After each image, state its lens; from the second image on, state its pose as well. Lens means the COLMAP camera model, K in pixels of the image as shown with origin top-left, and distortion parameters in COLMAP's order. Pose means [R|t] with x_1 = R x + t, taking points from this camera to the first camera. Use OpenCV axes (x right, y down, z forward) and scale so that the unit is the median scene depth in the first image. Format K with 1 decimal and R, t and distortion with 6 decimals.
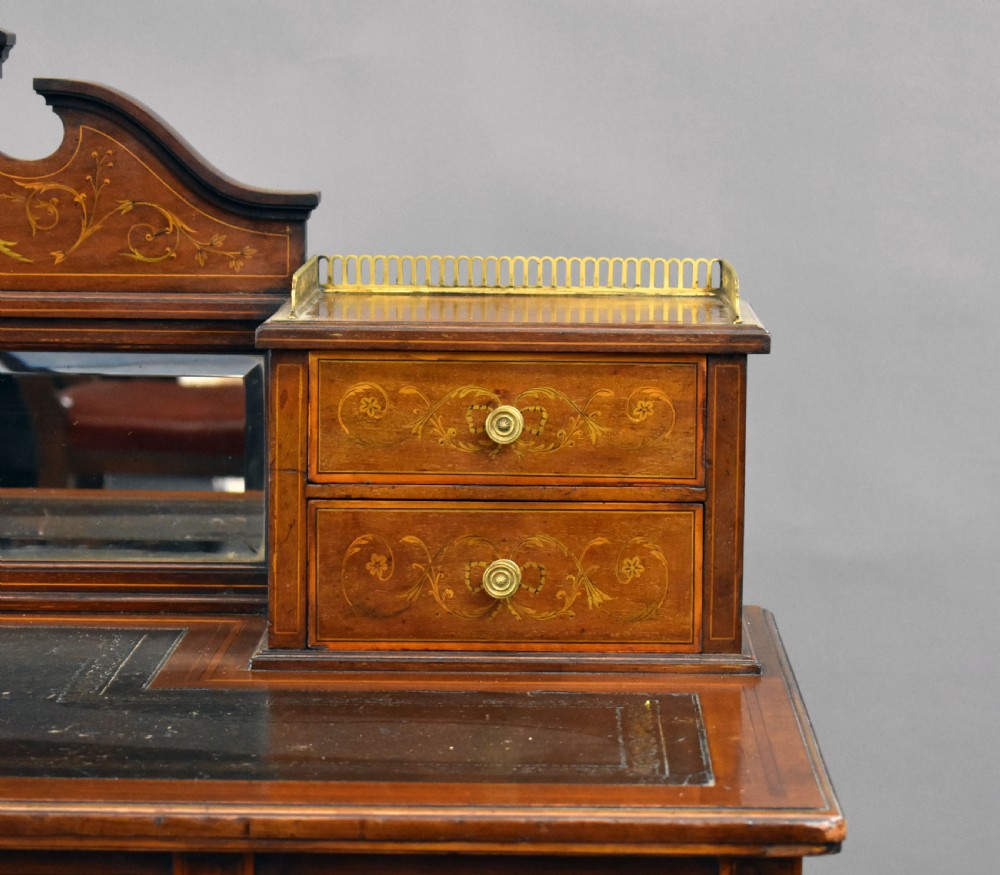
lens RADIAL K [[3440.8, 0, 499.8], [0, 3440.8, 514.2], [0, 0, 1]] dist [0.072689, 0.538805]
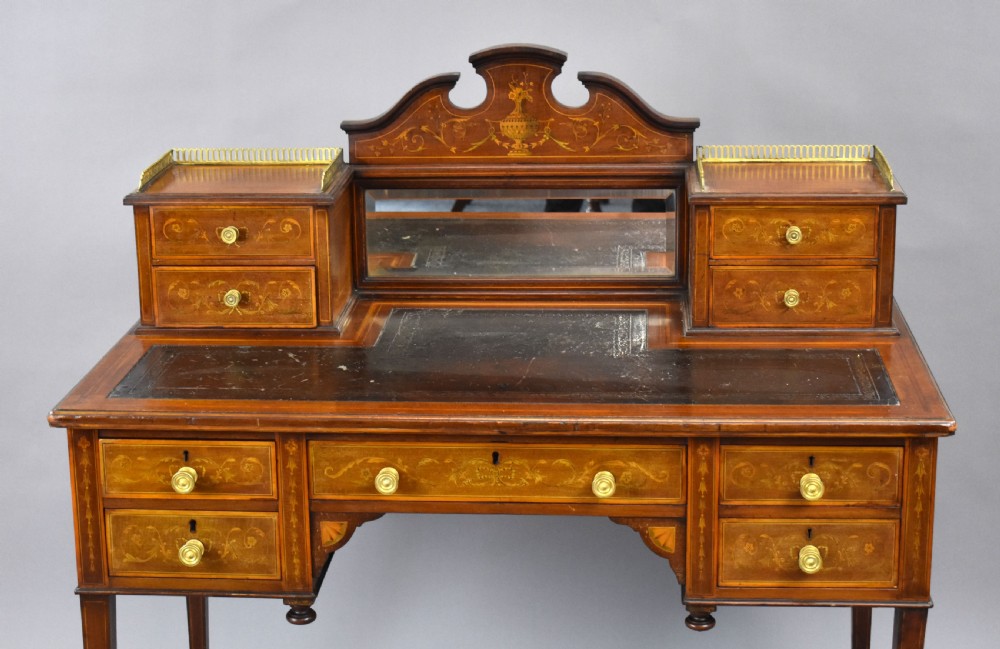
lens RADIAL K [[1940.5, 0, 500.0], [0, 1940.5, 324.5], [0, 0, 1]] dist [-0.016067, -0.056688]
pose [[0.998595, -0.011304, -0.051762, -0.131438], [0.018370, 0.990239, 0.138161, -0.152363], [0.049695, -0.138918, 0.989056, -0.341984]]
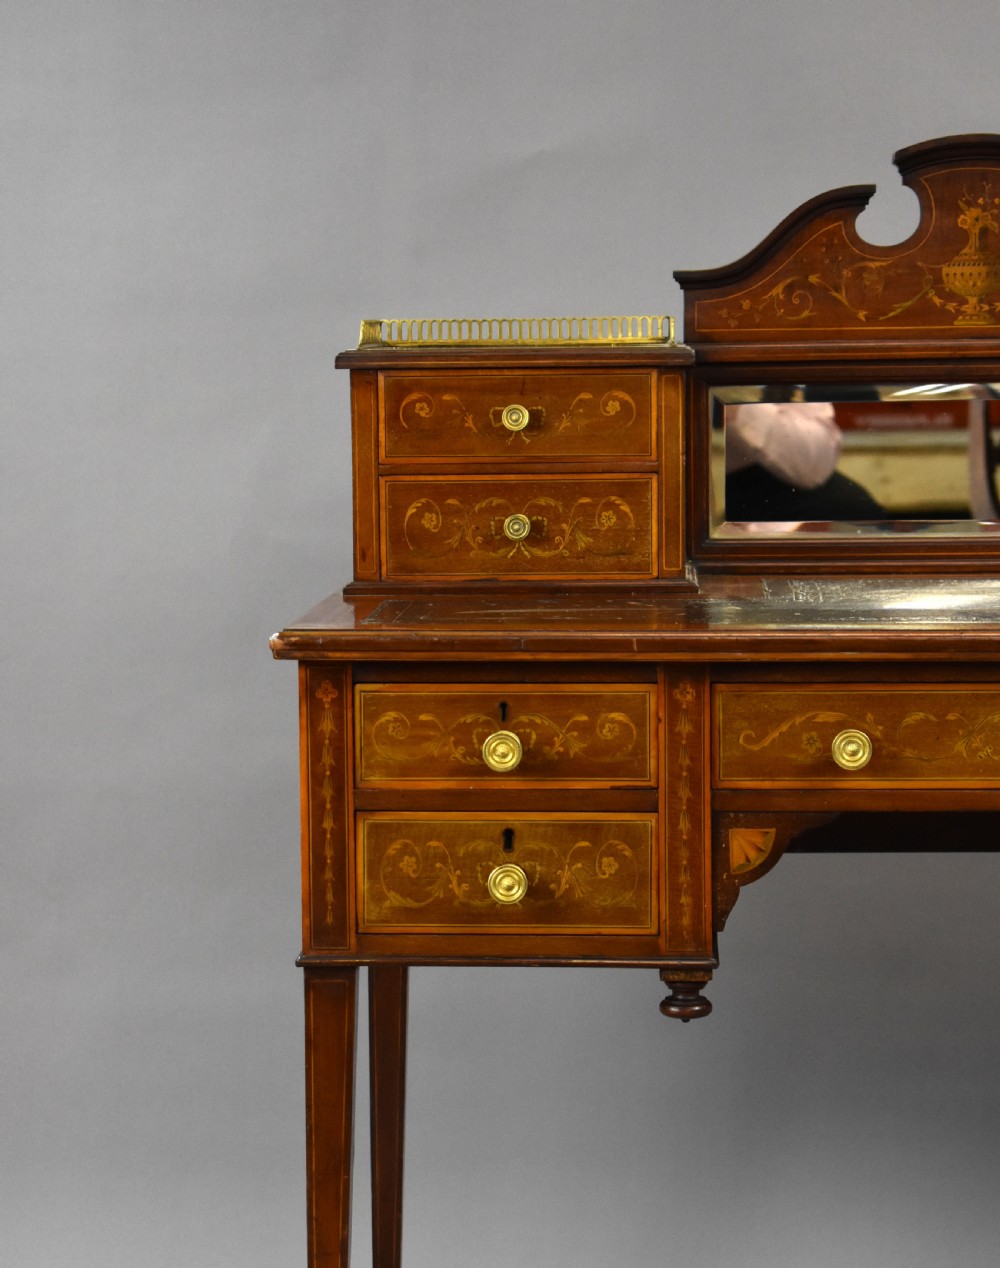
lens RADIAL K [[3560.2, 0, 503.5], [0, 3560.2, 726.6], [0, 0, 1]] dist [-0.001491, 0.495851]
pose [[0.999380, -0.018091, -0.030212, -0.352211], [0.017652, 0.999736, -0.014735, 0.117977], [0.030471, 0.014192, 0.999435, -0.467523]]
